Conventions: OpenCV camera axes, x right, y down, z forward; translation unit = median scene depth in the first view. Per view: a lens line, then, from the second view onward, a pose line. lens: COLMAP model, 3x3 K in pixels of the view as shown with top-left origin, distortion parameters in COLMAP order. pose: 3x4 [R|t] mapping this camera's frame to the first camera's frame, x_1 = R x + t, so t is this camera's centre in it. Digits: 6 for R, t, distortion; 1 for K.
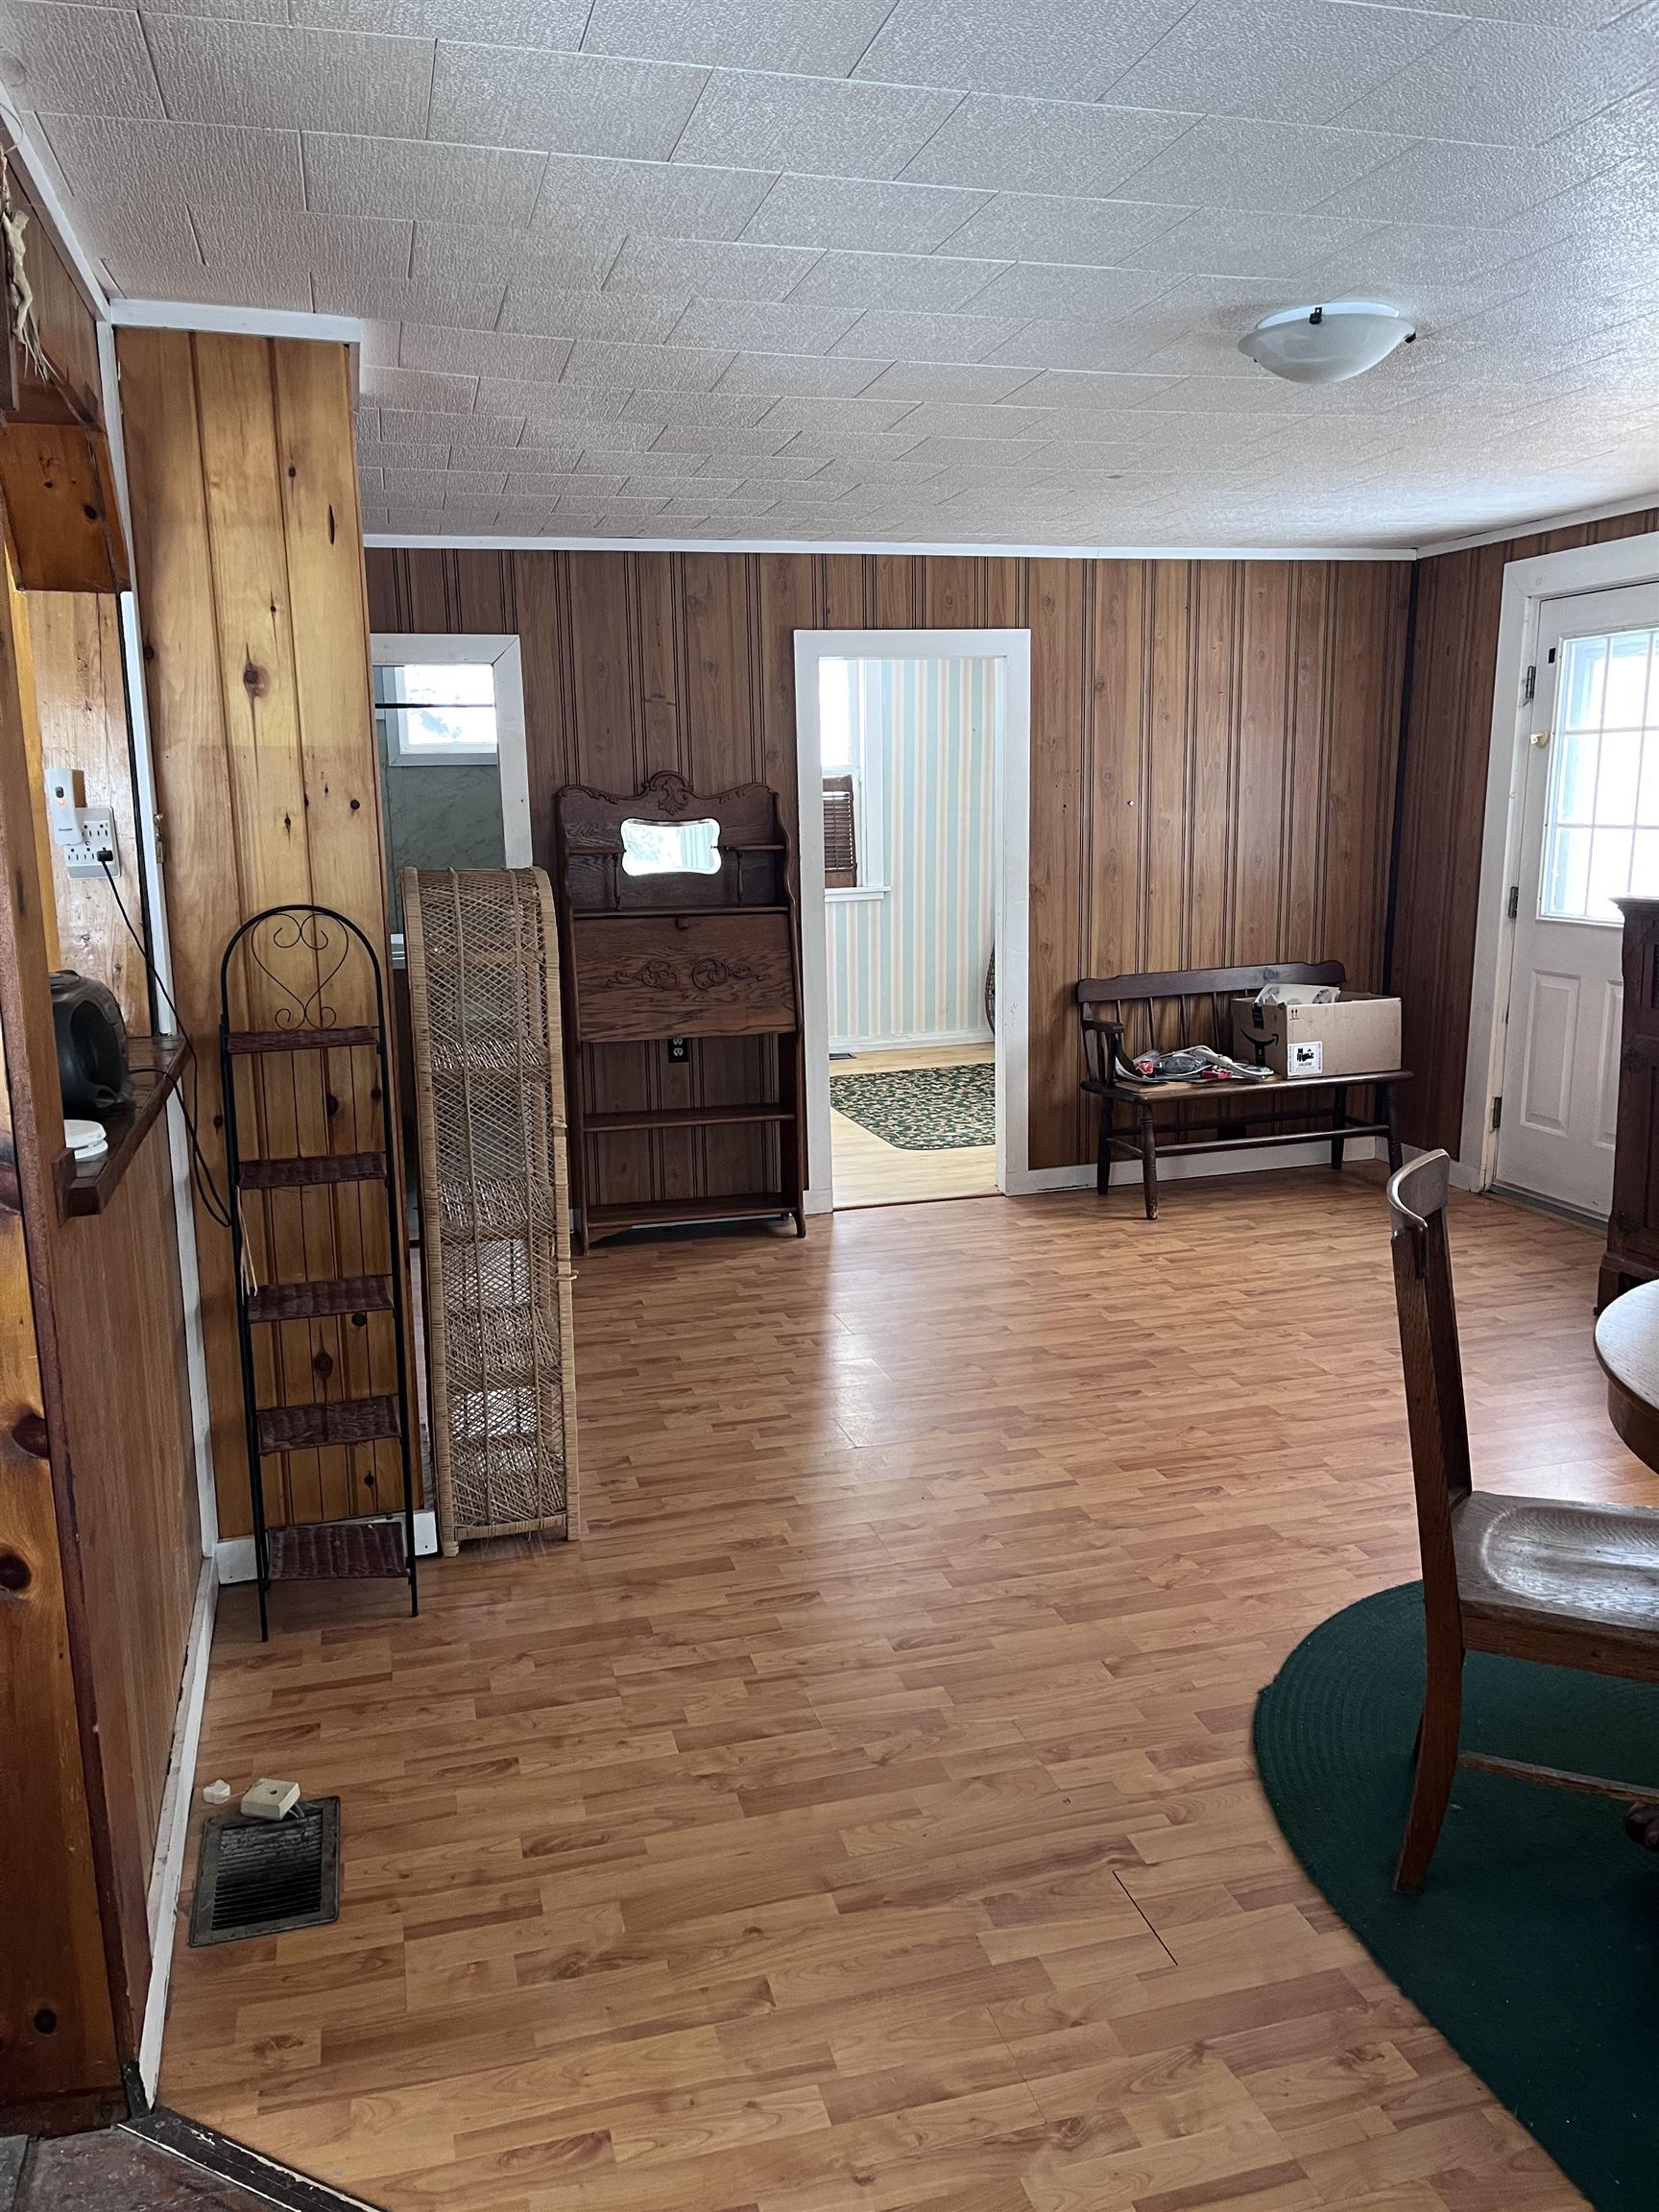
lens RADIAL K [[1664.7, 0, 811.5], [0, 1664.7, 1097.8], [0, 0, 1]] dist [0.072565, -0.102056]
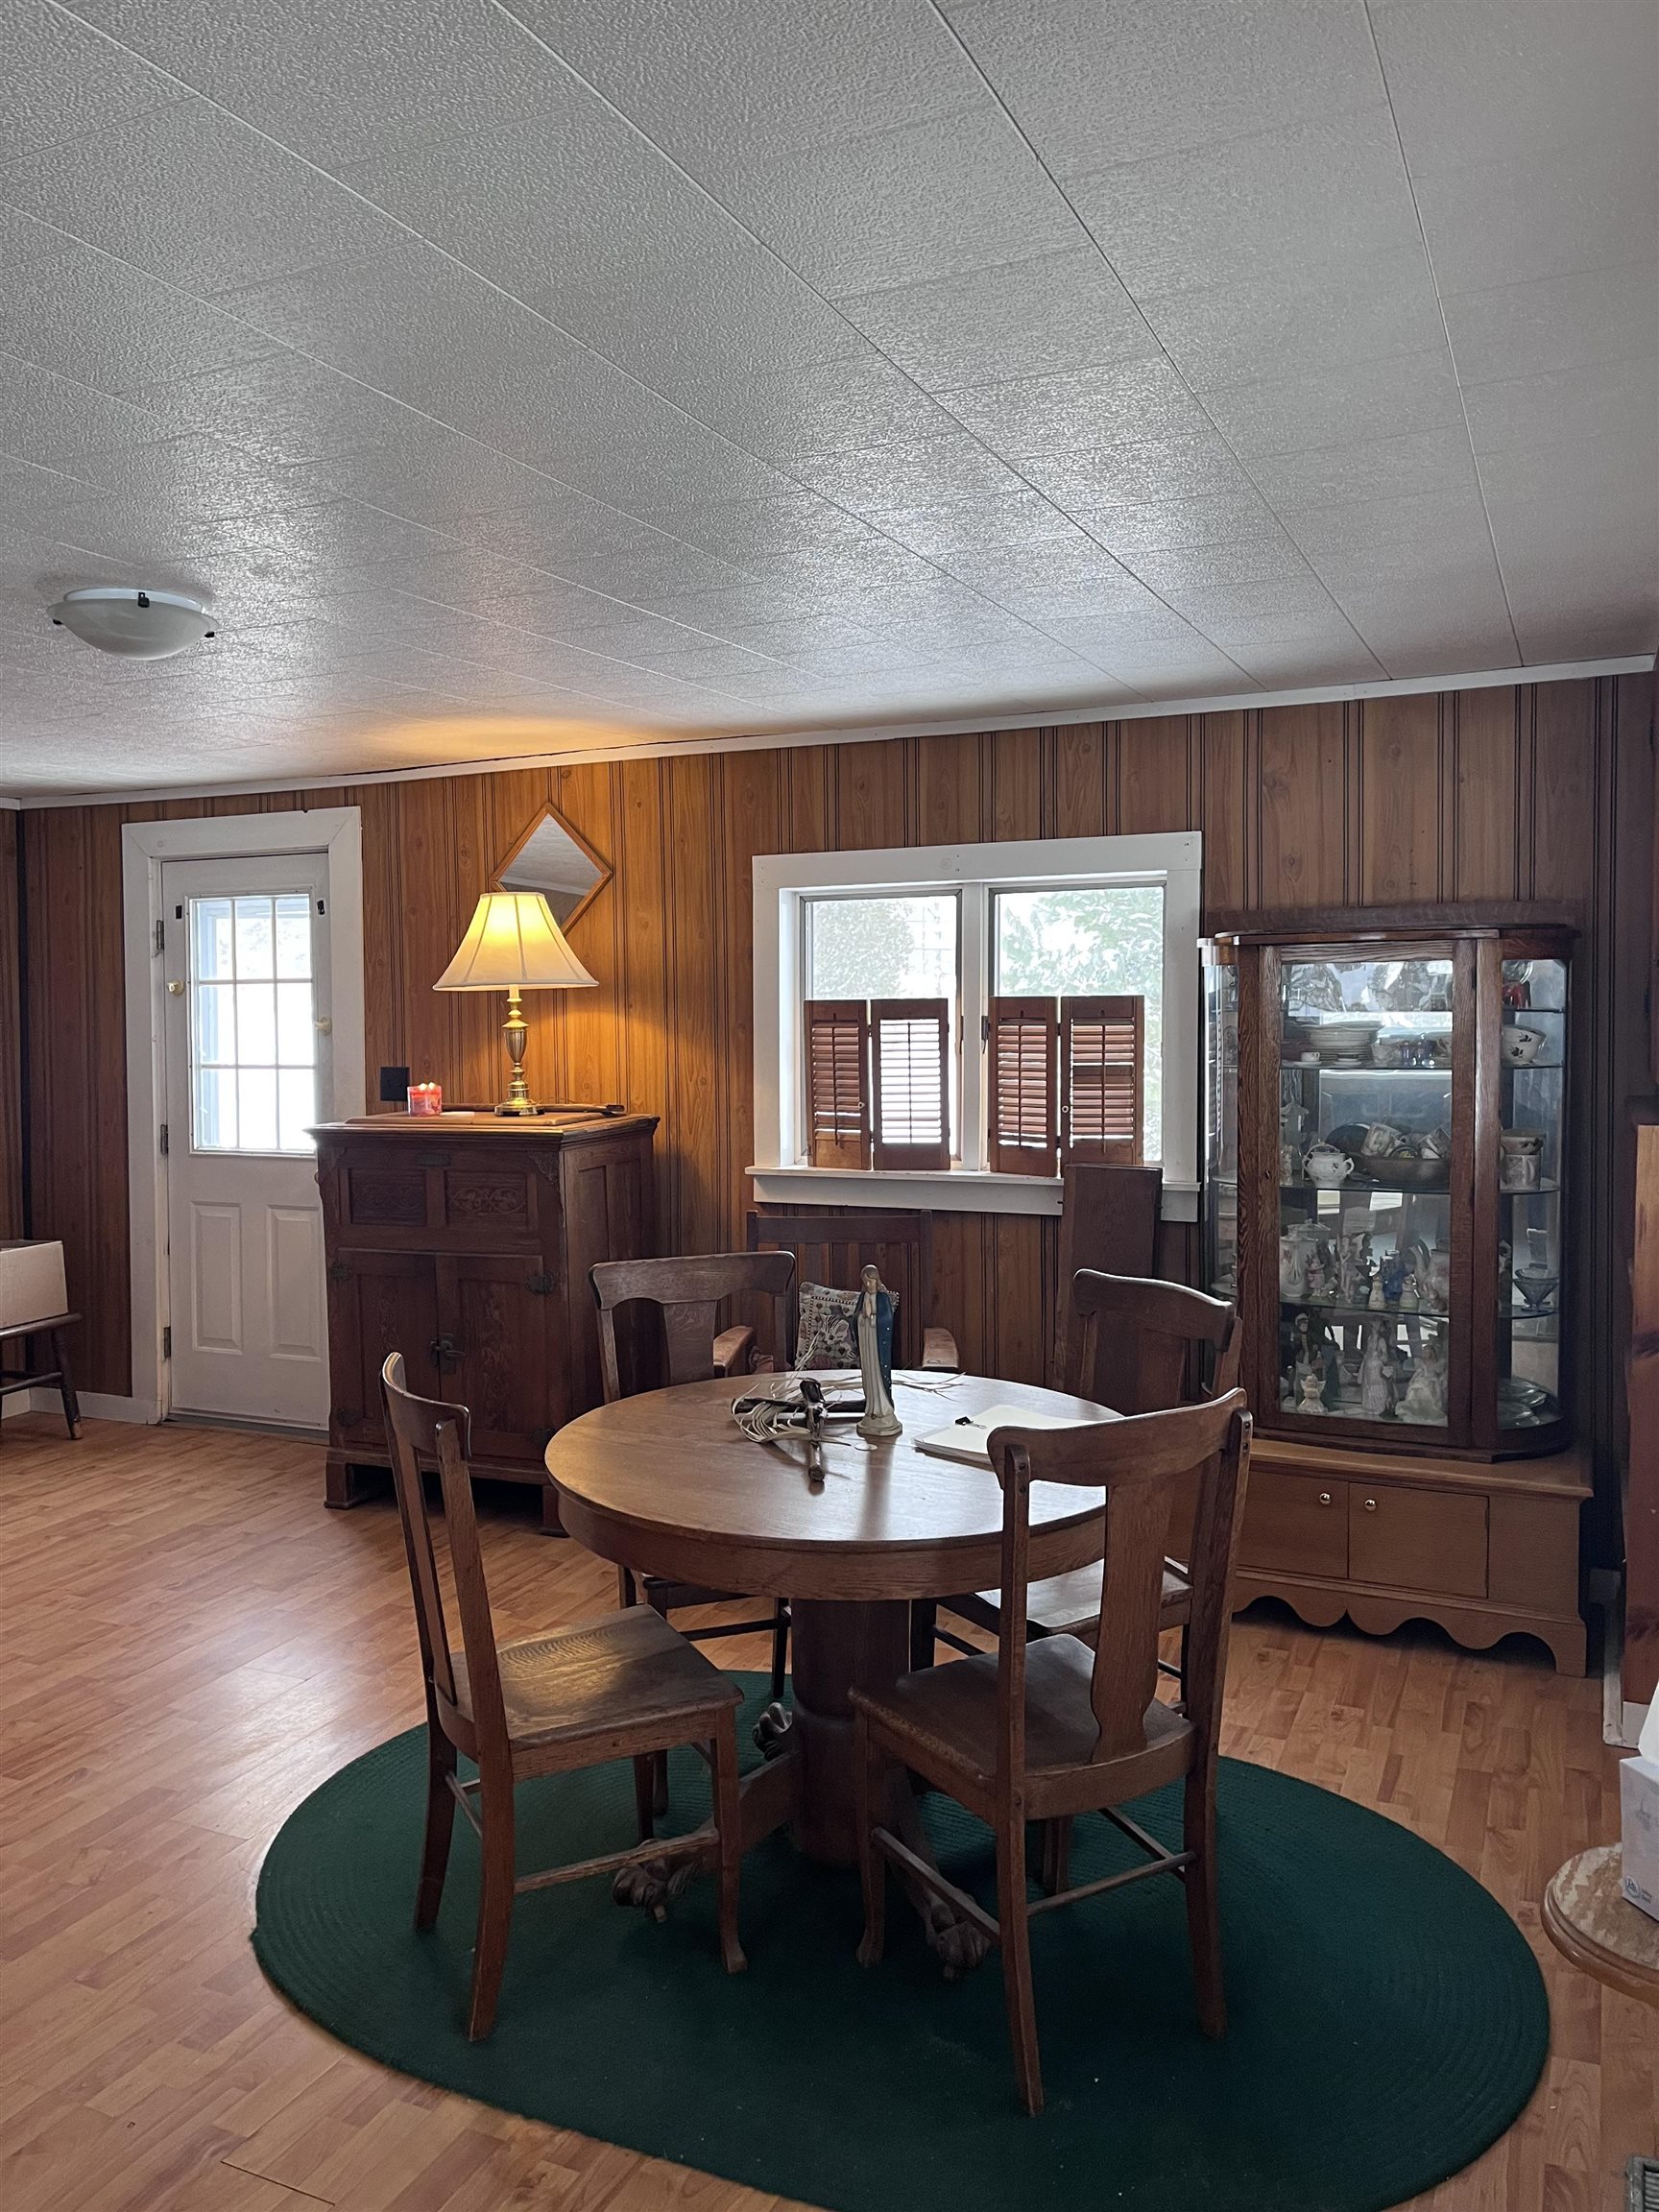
lens RADIAL K [[1664.7, 0, 825.3], [0, 1664.7, 1104.6], [0, 0, 1]] dist [0.072565, -0.102056]
pose [[0.634549, -0.033048, 0.772176, -0.136129], [0.138728, 0.987730, -0.071728, -0.005647], [-0.760330, 0.152637, 0.631348, 0.023164]]
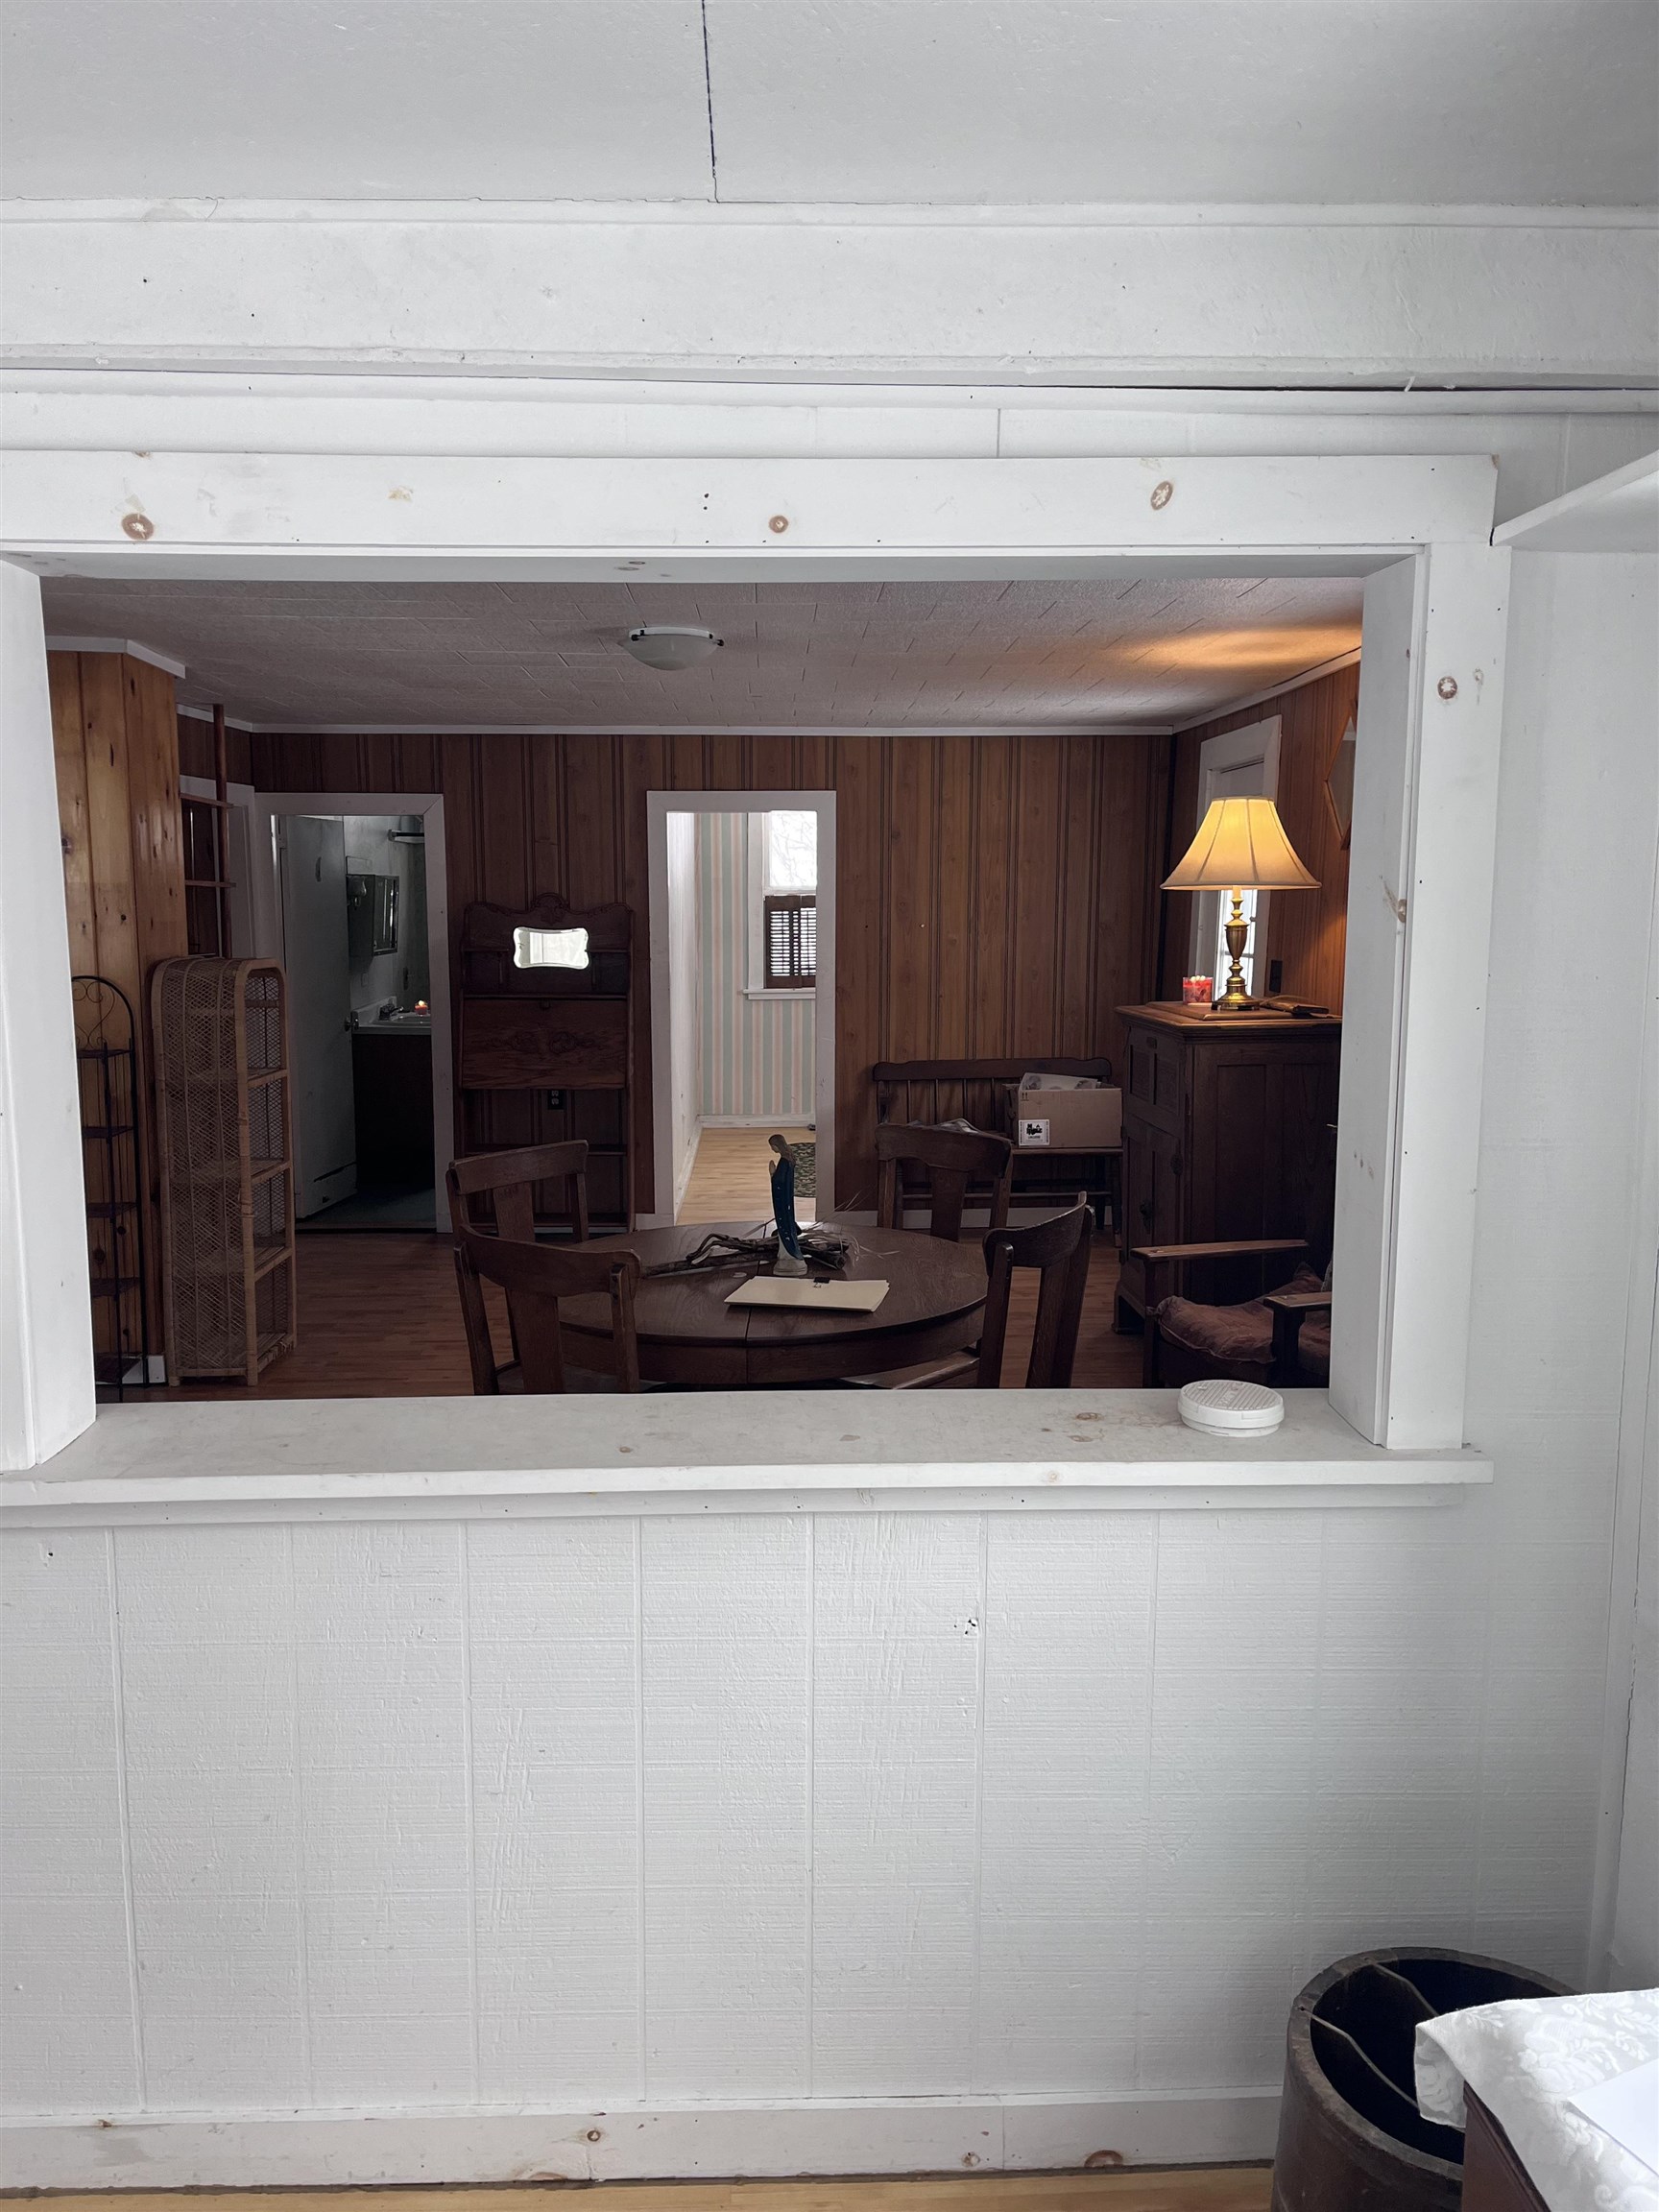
lens RADIAL K [[1664.7, 0, 805.5], [0, 1664.7, 1117.4], [0, 0, 1]] dist [0.072565, -0.102056]
pose [[0.971343, 0.052116, -0.231896, 0.444894], [-0.063099, 0.997198, -0.040191, 0.027734], [0.229152, 0.053672, 0.971910, -0.262290]]
